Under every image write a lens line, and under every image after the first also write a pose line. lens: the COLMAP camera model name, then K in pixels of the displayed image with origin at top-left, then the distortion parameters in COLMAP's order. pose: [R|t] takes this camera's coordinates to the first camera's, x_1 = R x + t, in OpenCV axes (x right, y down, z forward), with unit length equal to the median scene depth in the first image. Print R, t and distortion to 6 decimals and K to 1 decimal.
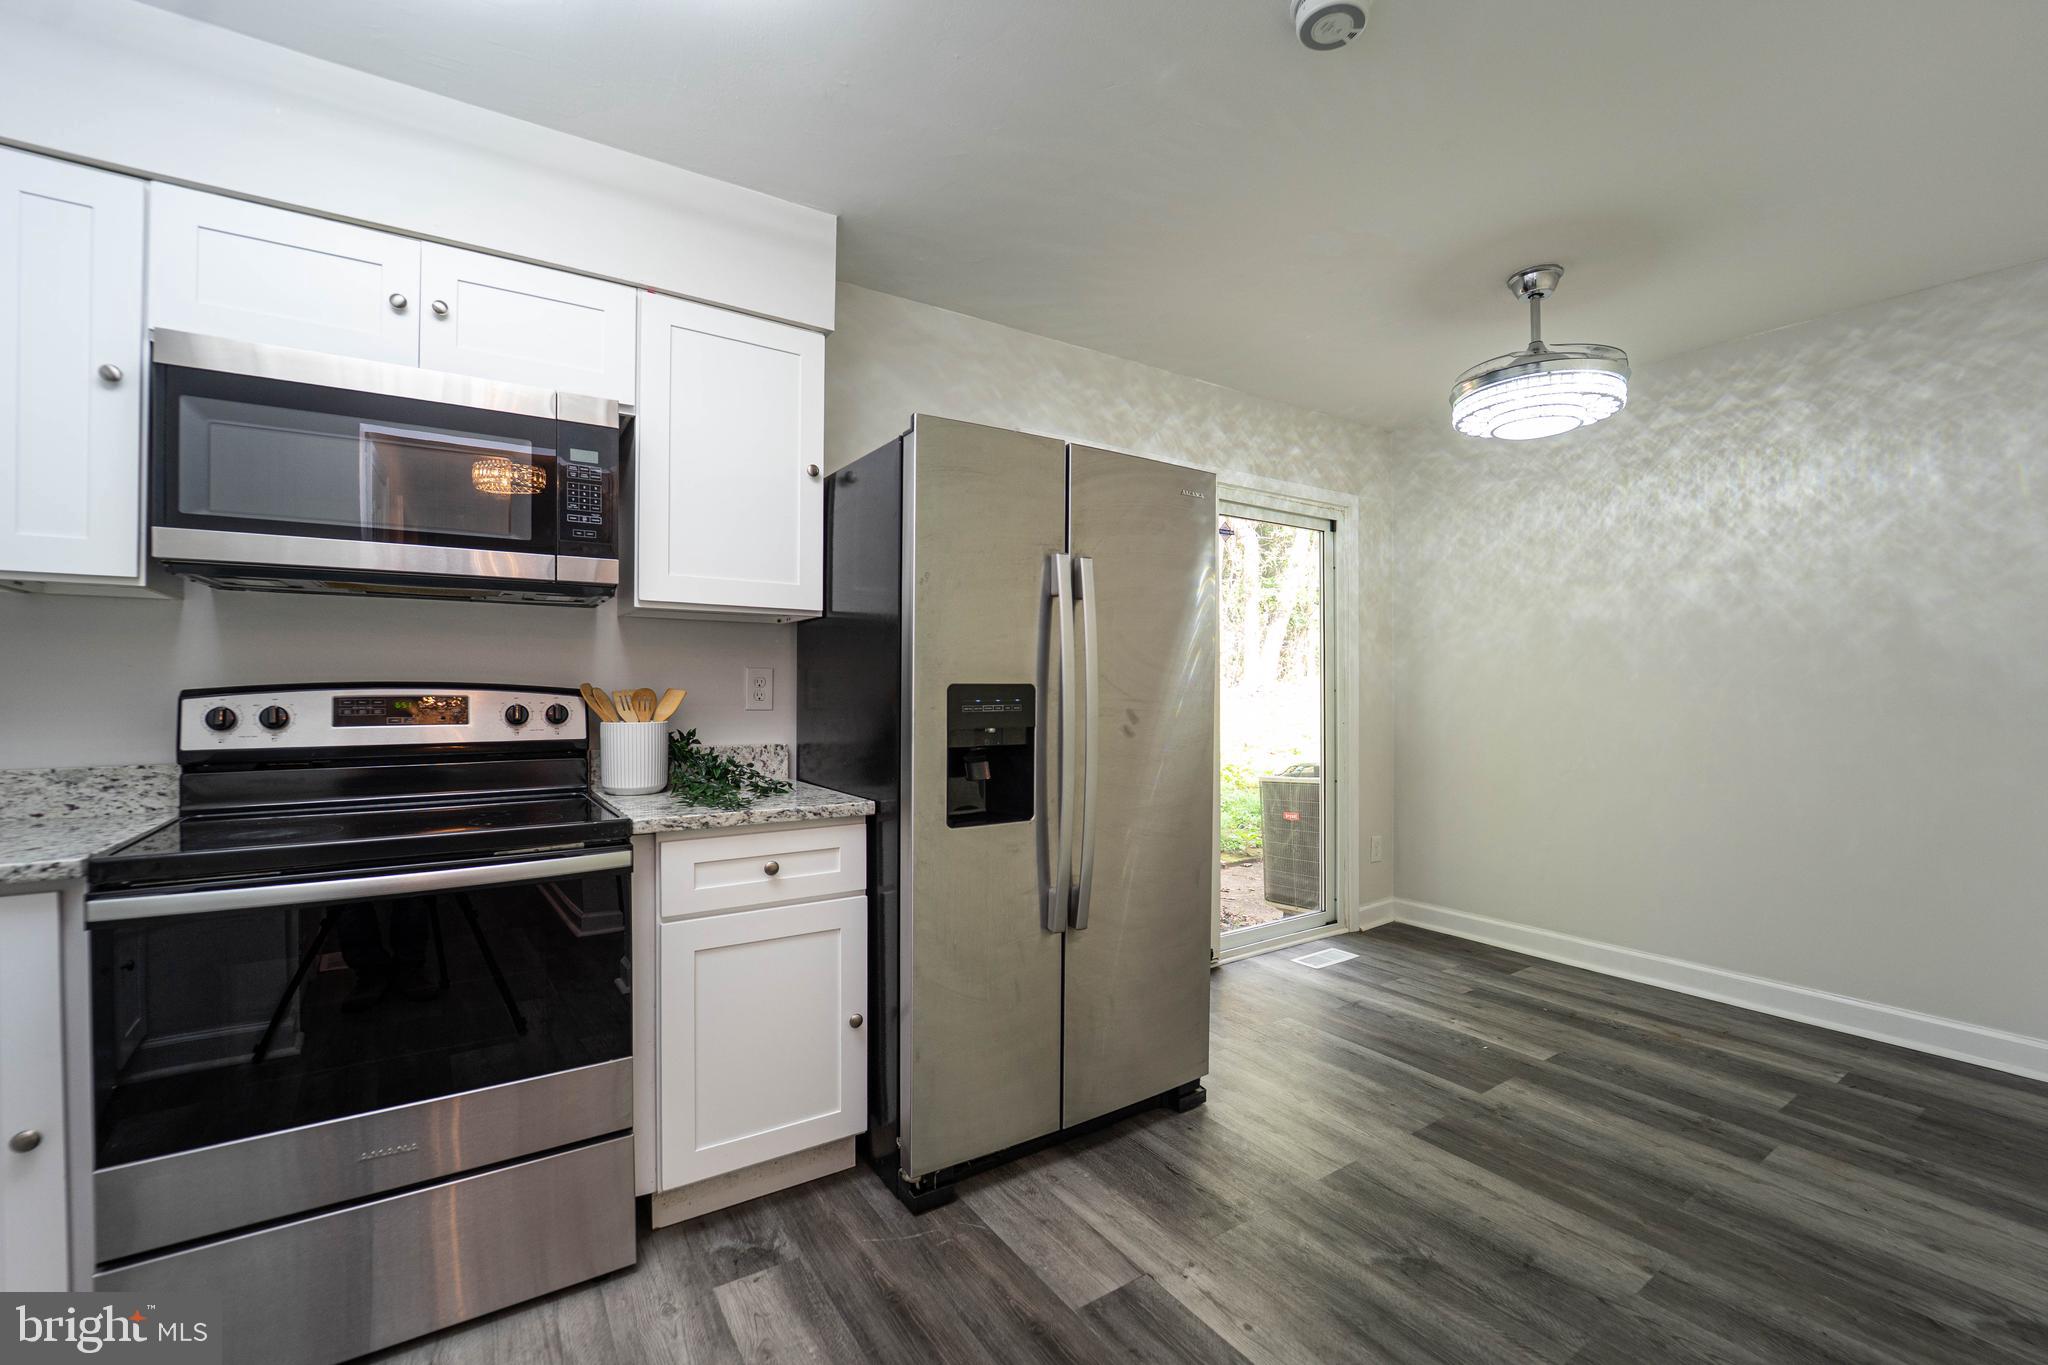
lens RADIAL K [[817.5, 0, 1039.4], [0, 817.5, 692.1], [0, 0, 1]] dist [-0.025436, 0.000090]
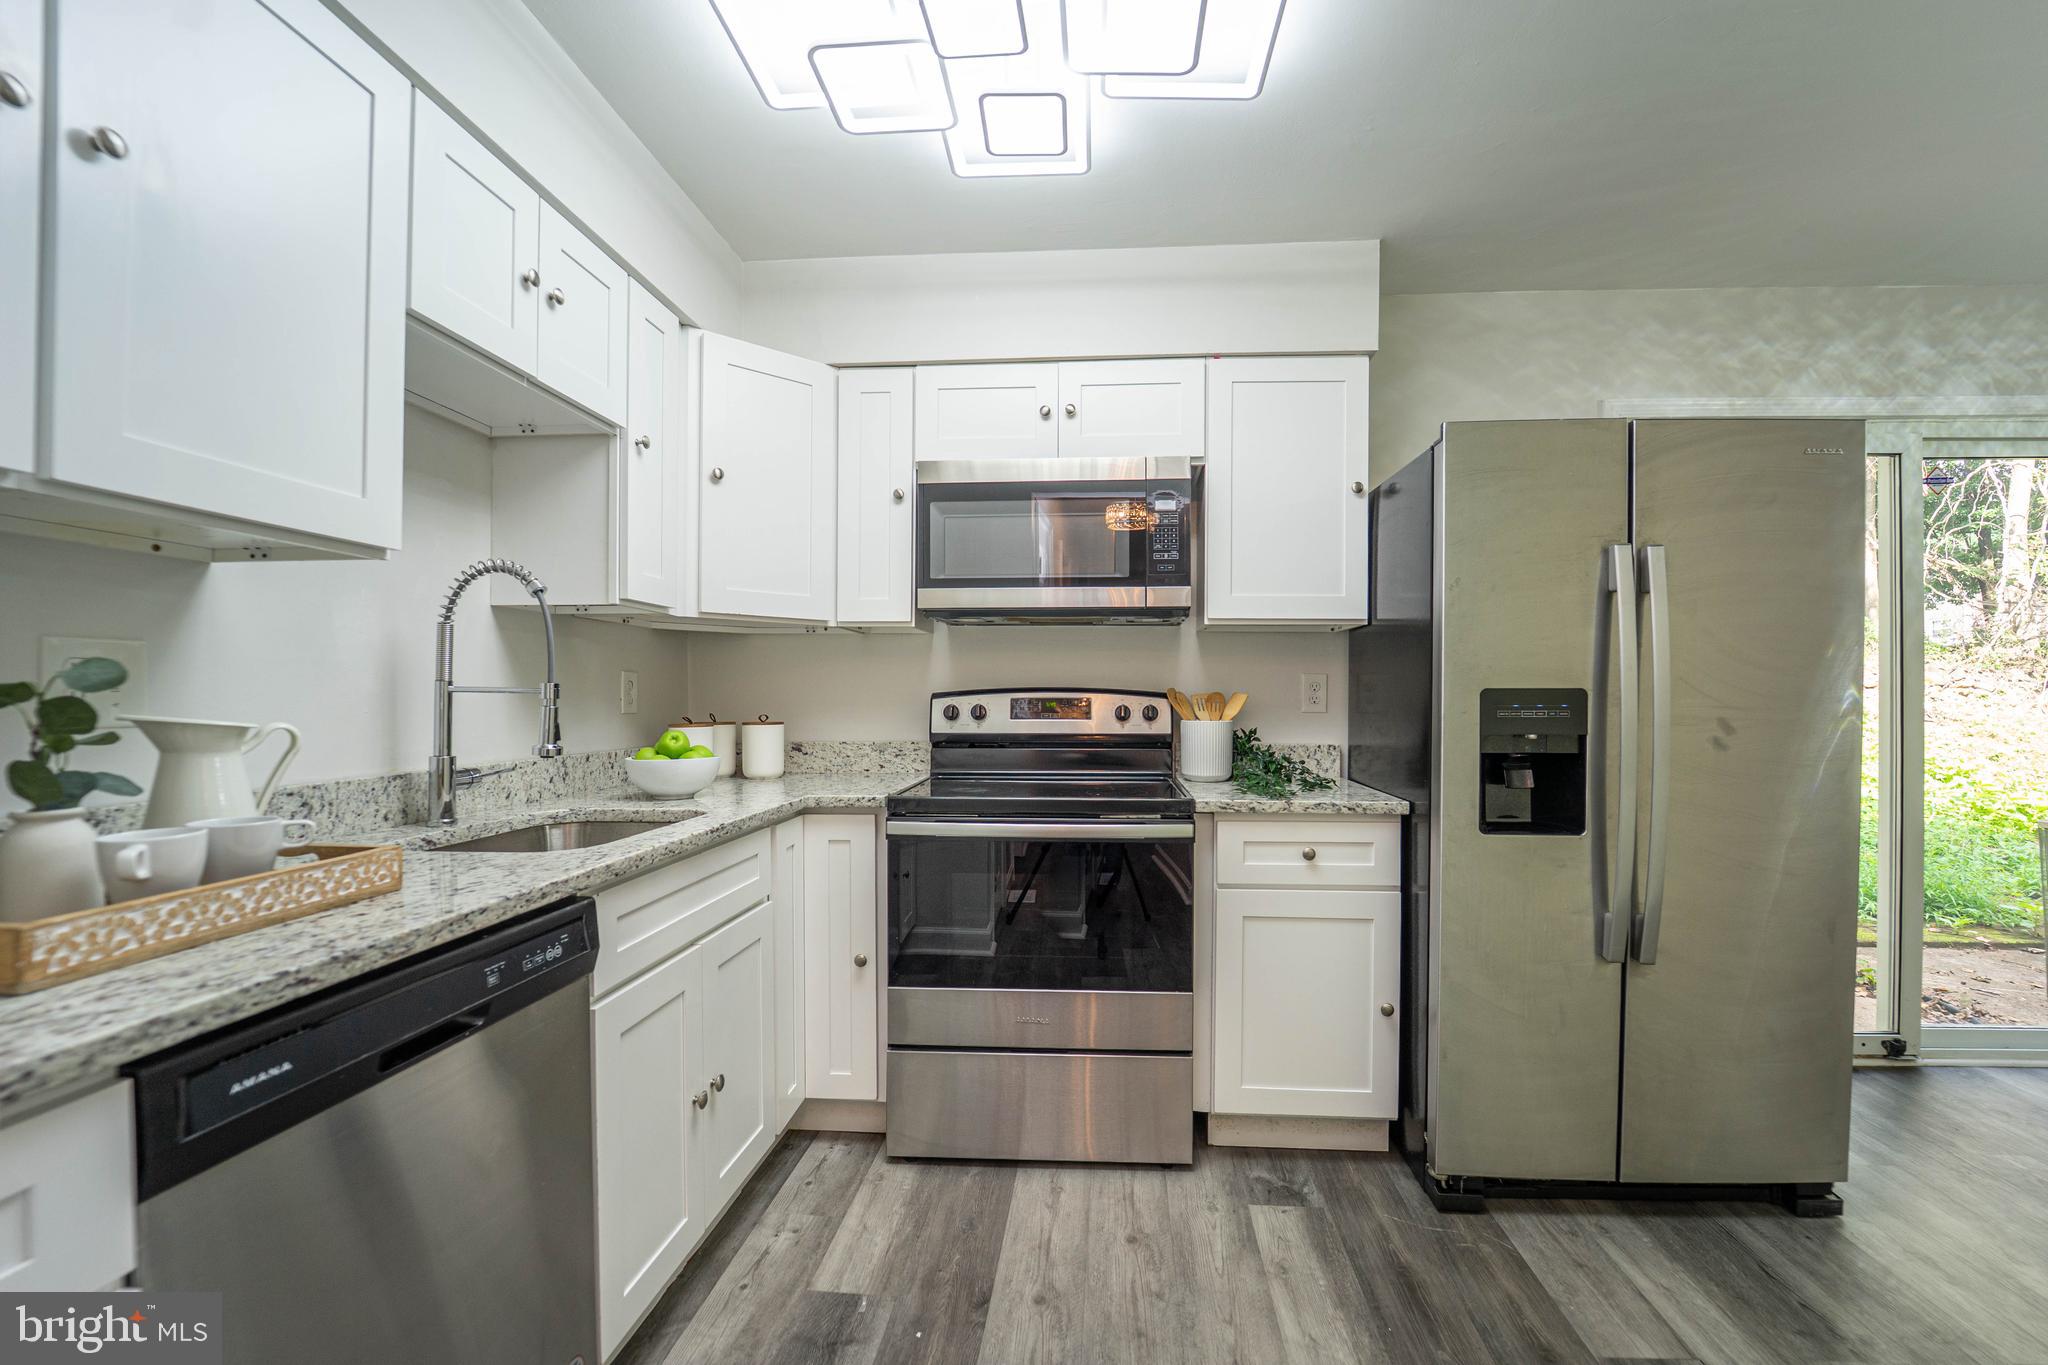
lens RADIAL K [[850.9, 0, 1092.5], [0, 850.9, 689.5], [0, 0, 1]] dist [-0.025076, 0.000669]
pose [[0.799660, -0.000507, -0.600453, 0.123478], [-0.003442, 0.999979, -0.005429, -0.001464], [0.600443, 0.006408, 0.799642, -0.102564]]
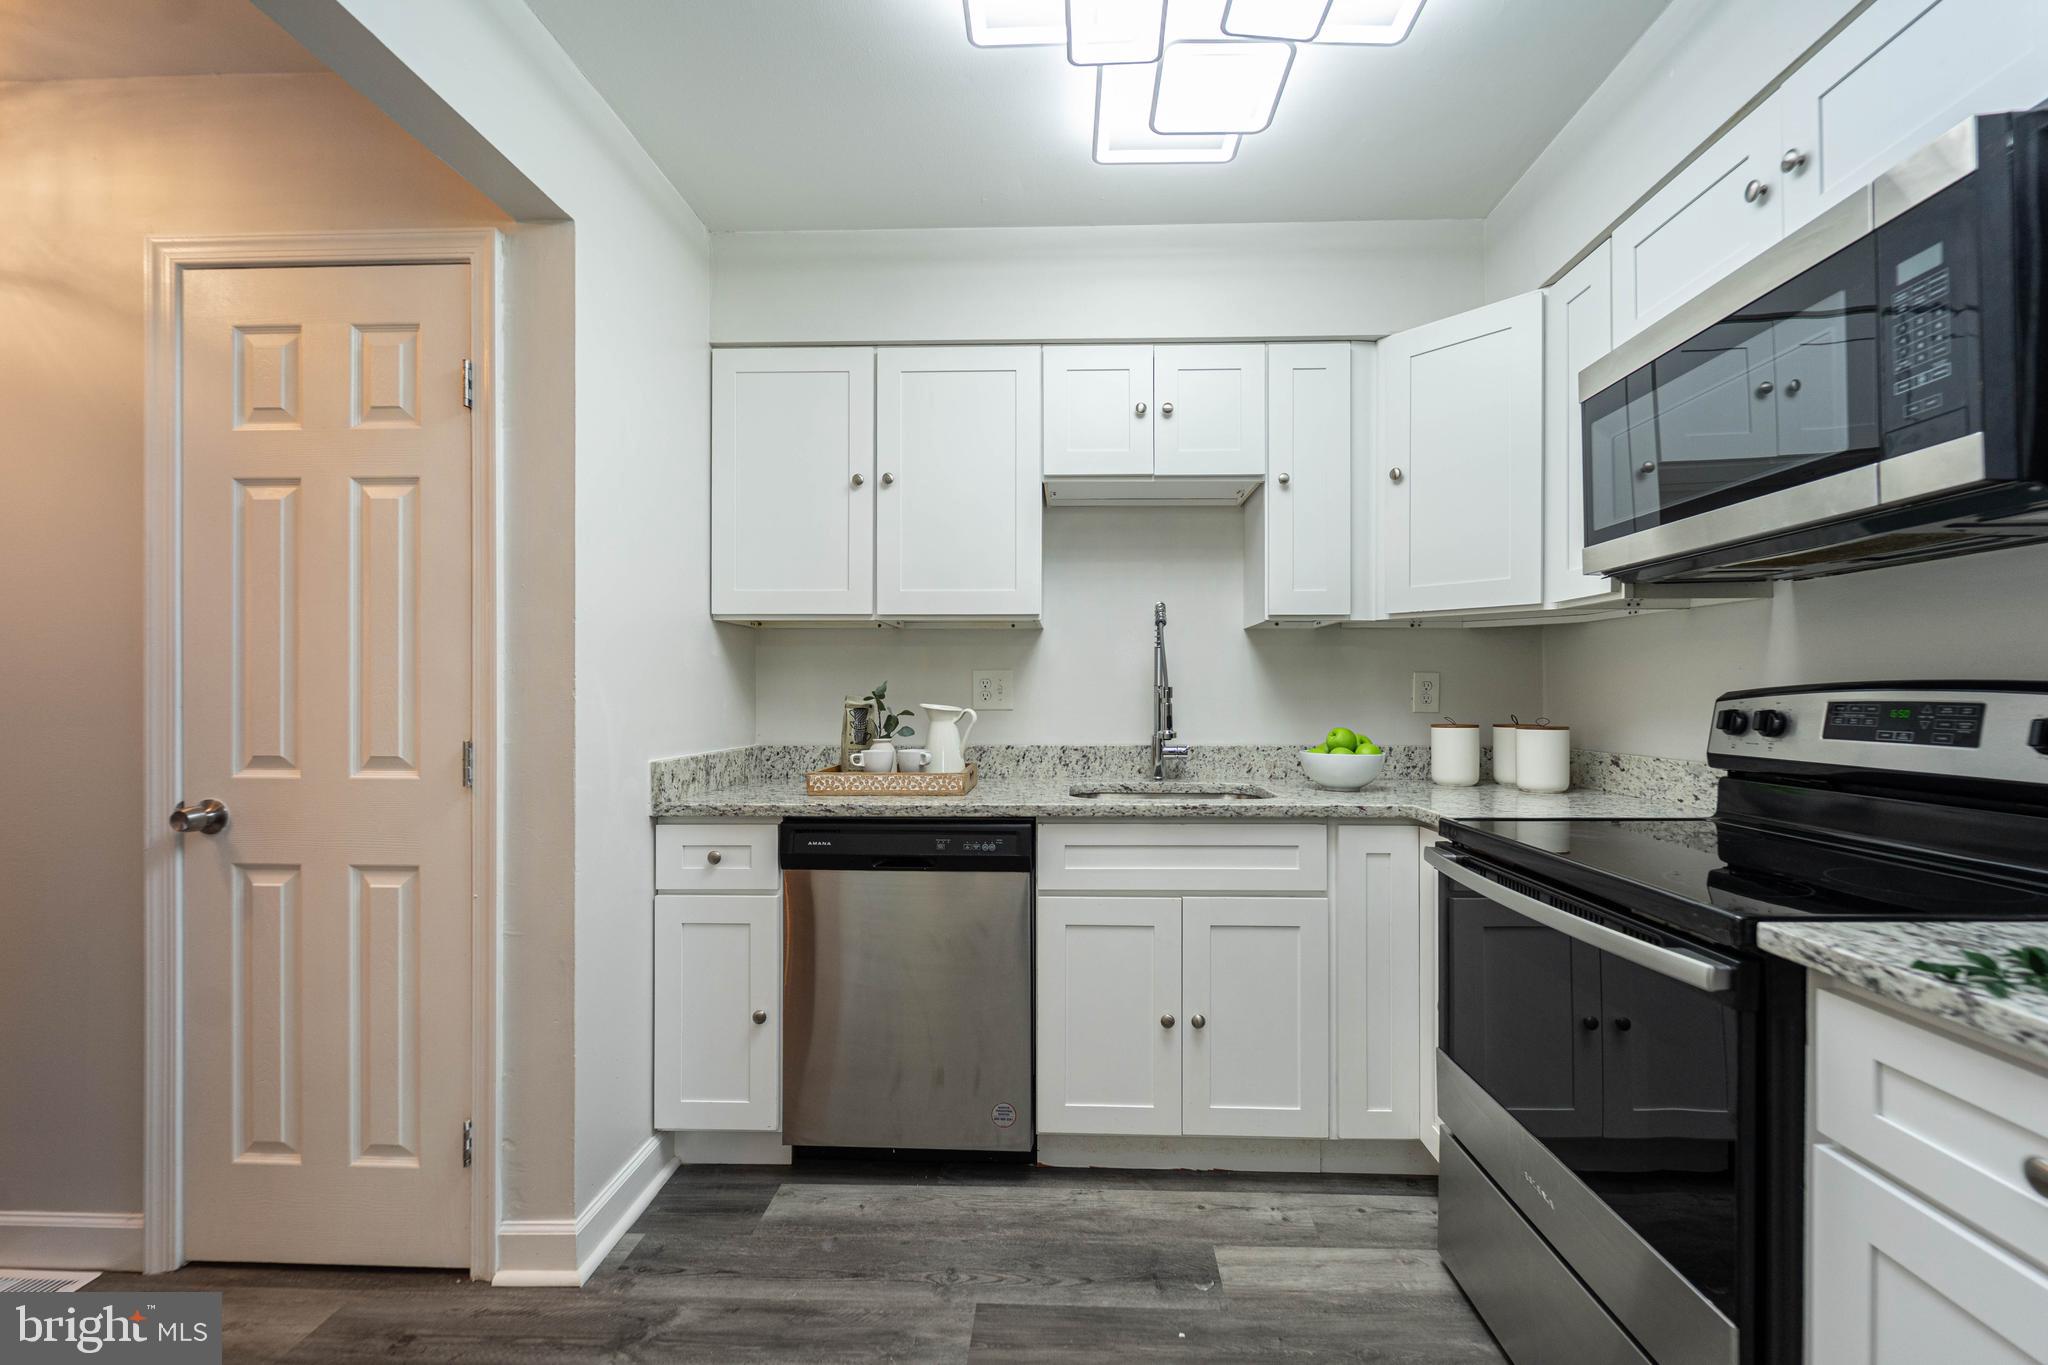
lens RADIAL K [[827.9, 0, 1017.0], [0, 827.9, 690.5], [0, 0, 1]] dist [0.000385, 0.000183]
pose [[-0.607344, 0.000370, -0.794439, 0.234569], [0.001885, 0.999998, -0.000975, -0.004479], [0.794436, -0.002089, -0.607344, 0.802343]]
